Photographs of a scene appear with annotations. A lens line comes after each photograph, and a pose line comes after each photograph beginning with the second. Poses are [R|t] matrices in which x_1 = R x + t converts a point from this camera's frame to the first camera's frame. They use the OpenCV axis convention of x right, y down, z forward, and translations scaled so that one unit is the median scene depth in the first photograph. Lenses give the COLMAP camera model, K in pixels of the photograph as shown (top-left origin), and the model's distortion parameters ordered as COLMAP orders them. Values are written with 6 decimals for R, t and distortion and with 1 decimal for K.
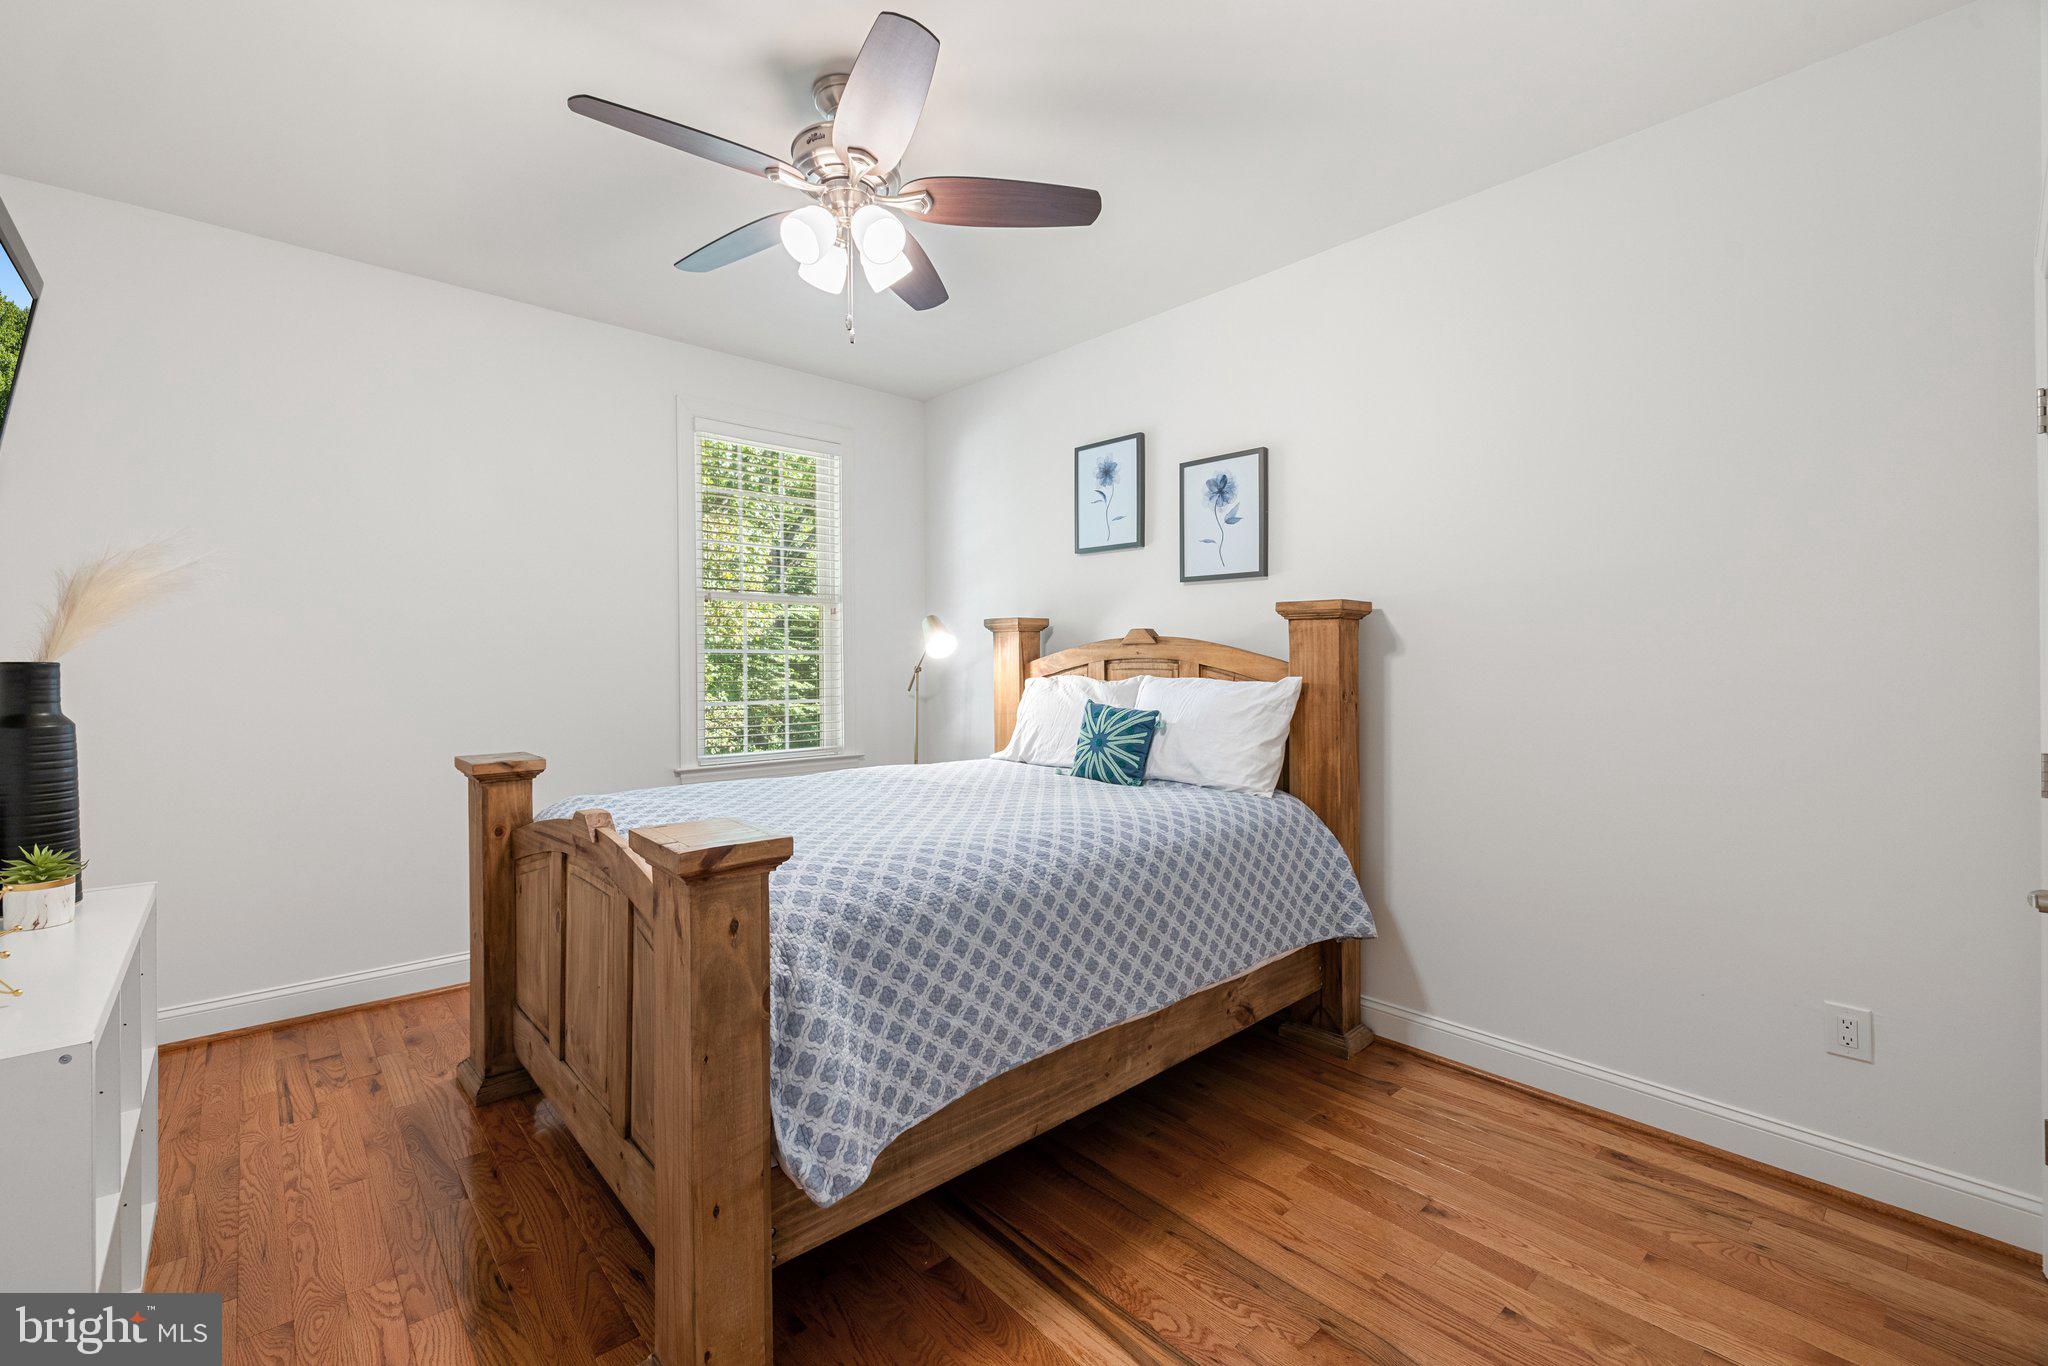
lens RADIAL K [[855.0, 0, 999.2], [0, 855.0, 670.5], [0, 0, 1]] dist [0.003356, 0.000059]
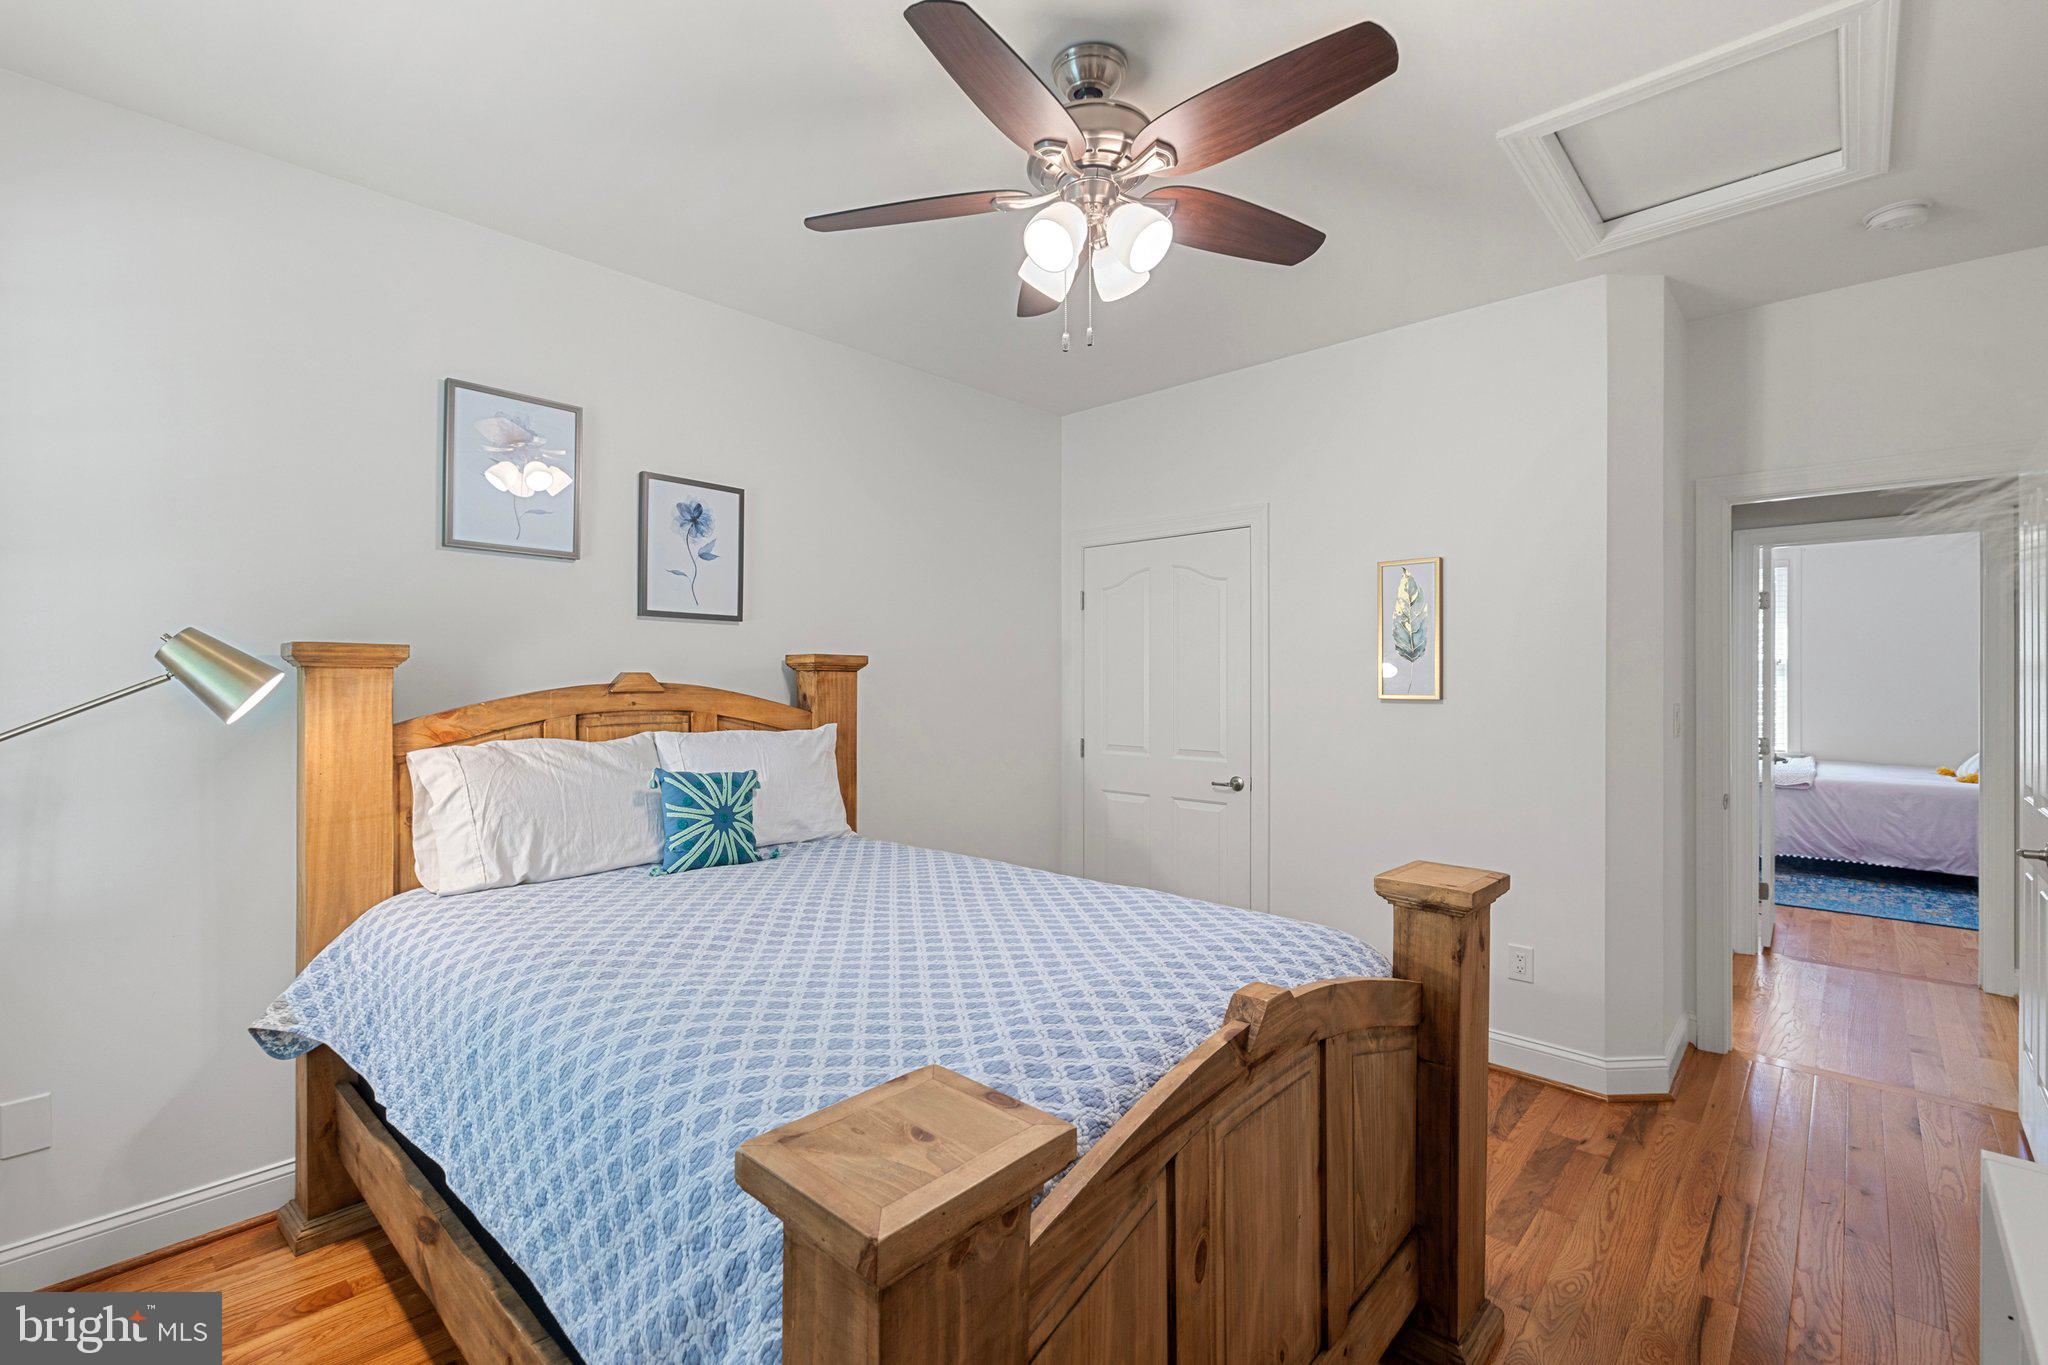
lens RADIAL K [[855.0, 0, 999.2], [0, 855.0, 670.0], [0, 0, 1]] dist [0.003356, 0.000059]
pose [[-0.059991, 0.006760, 0.998176, -0.666848], [0.004730, 0.999968, -0.006488, -0.046305], [-0.998188, 0.004332, -0.060021, 0.749320]]
